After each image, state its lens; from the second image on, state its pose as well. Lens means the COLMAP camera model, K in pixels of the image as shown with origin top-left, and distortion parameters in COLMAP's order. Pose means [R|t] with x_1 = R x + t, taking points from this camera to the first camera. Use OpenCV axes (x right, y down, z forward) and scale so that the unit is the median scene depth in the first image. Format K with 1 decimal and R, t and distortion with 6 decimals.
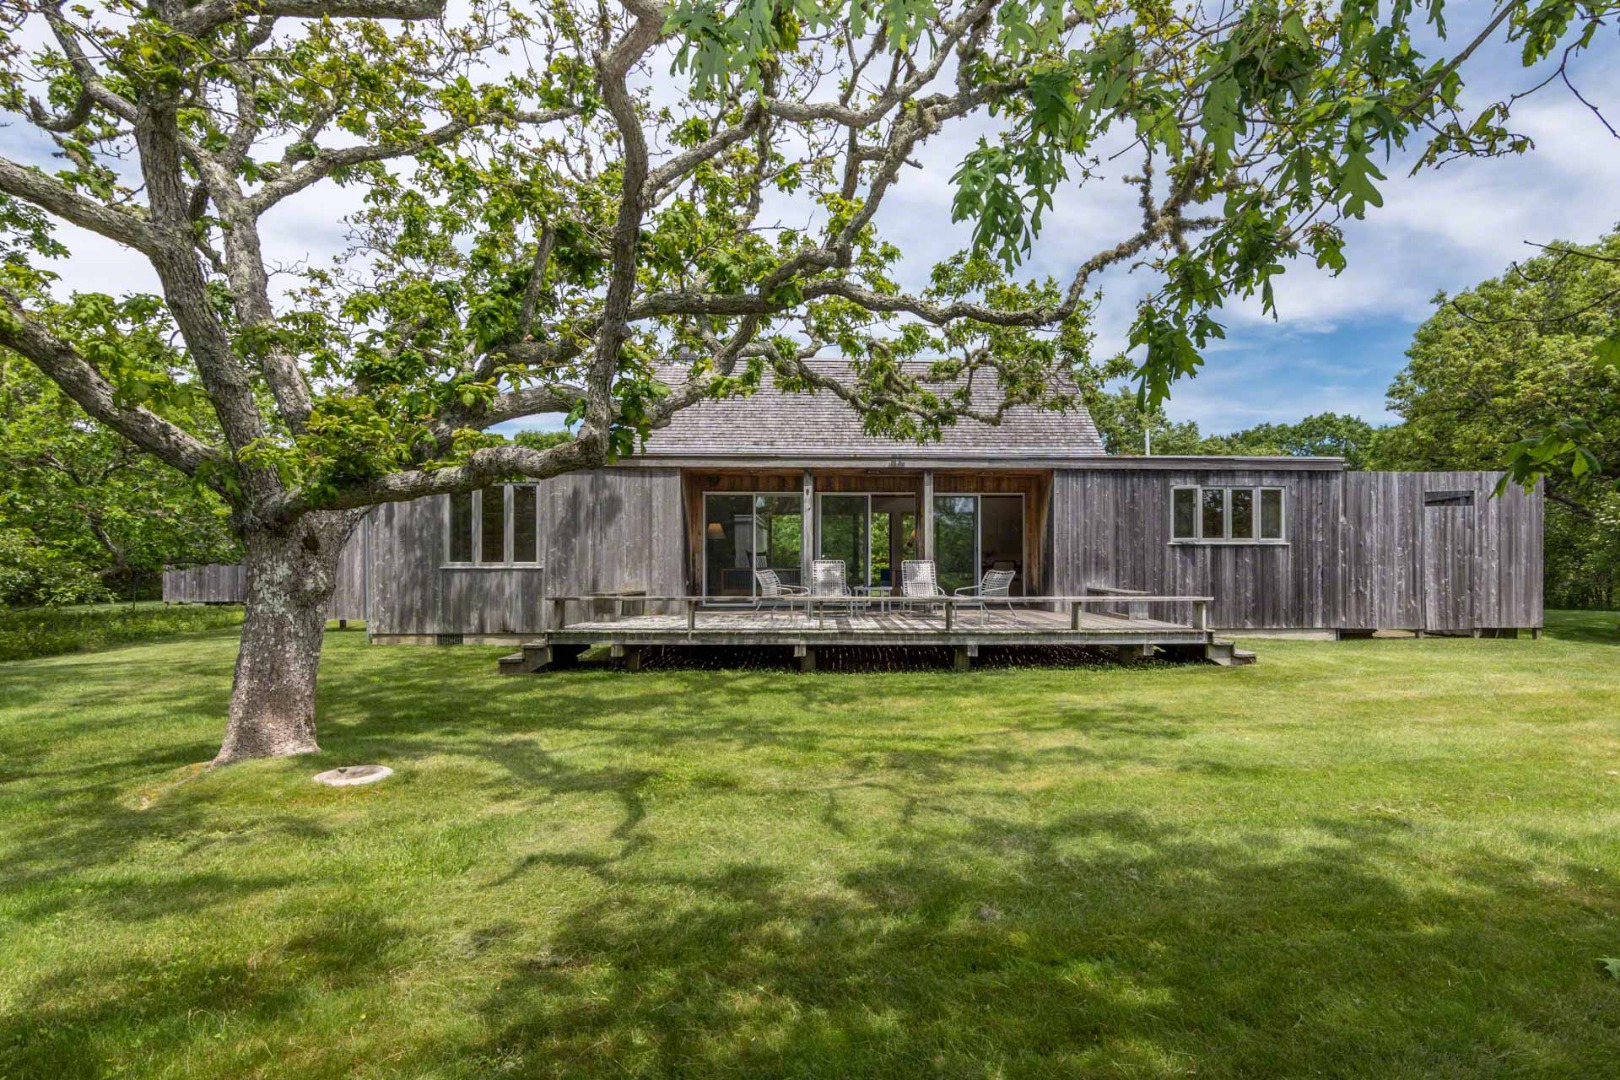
lens RADIAL K [[840.5, 0, 814.3], [0, 840.5, 566.7], [0, 0, 1]] dist [-0.001018, 0.000228]
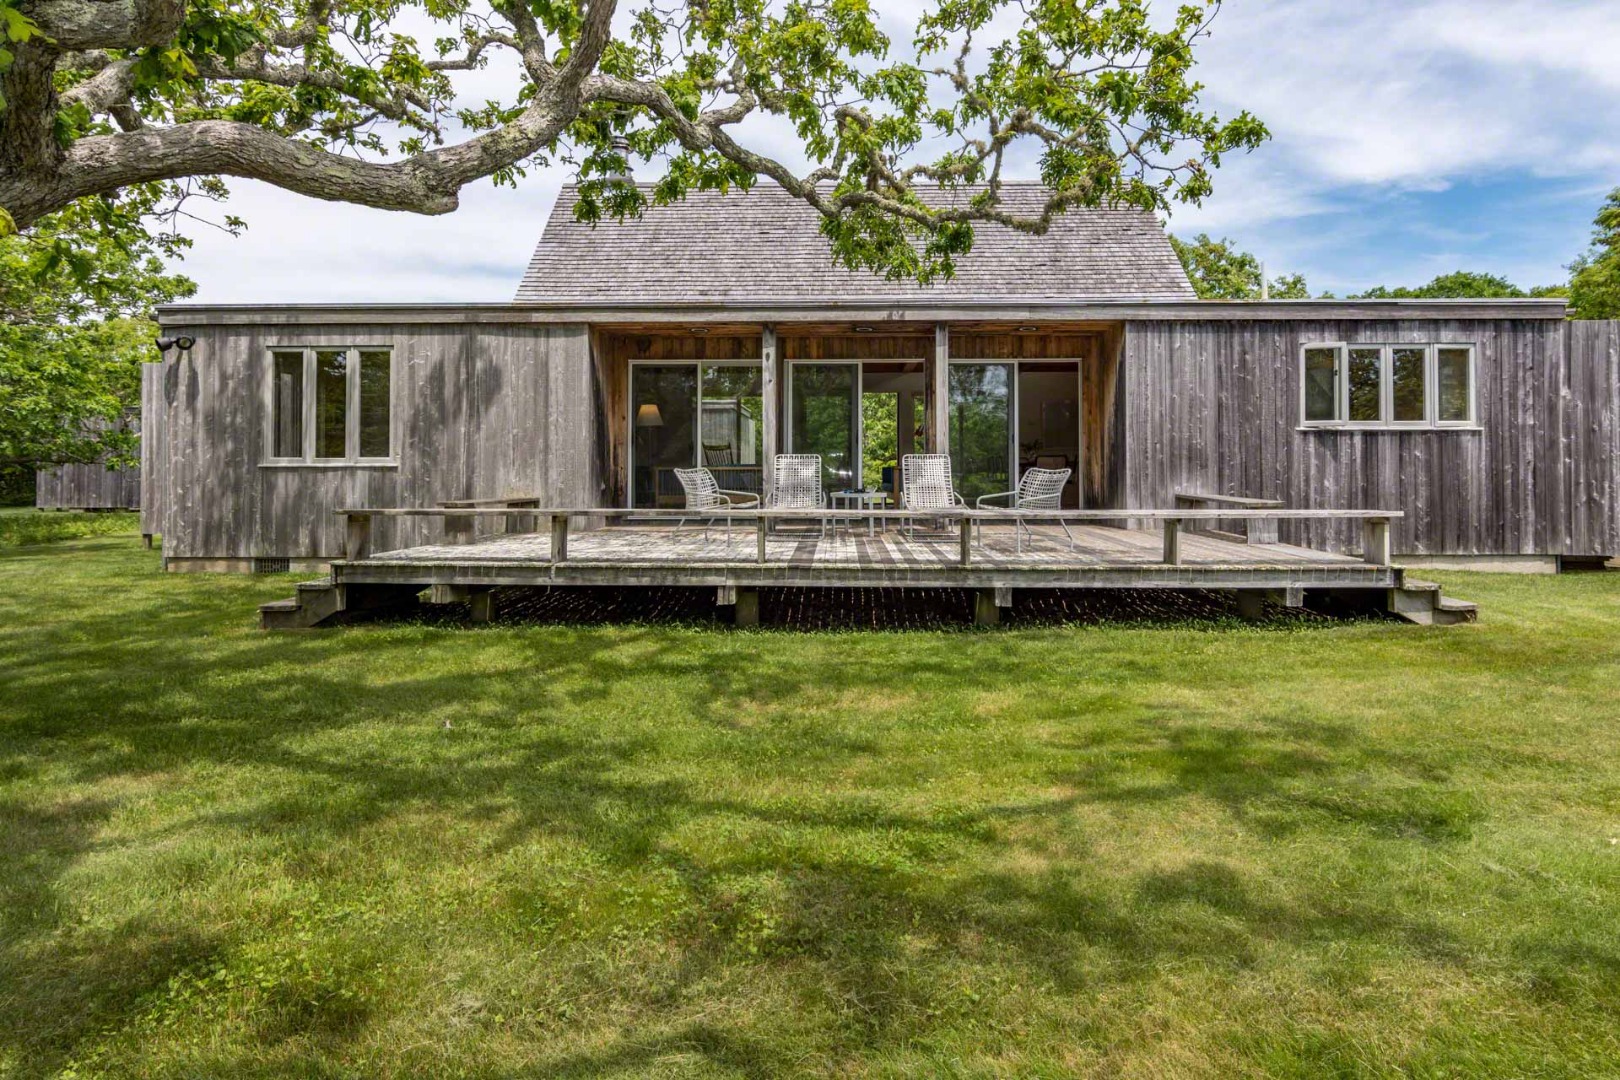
lens RADIAL K [[915.8, 0, 799.0], [0, 915.8, 456.6], [0, 0, 1]] dist [-0.000732, -0.000124]
pose [[0.999011, -0.001311, -0.044434, 0.052987], [0.000801, 0.999934, -0.011498, 0.003062], [0.044446, 0.011452, 0.998946, 0.247172]]
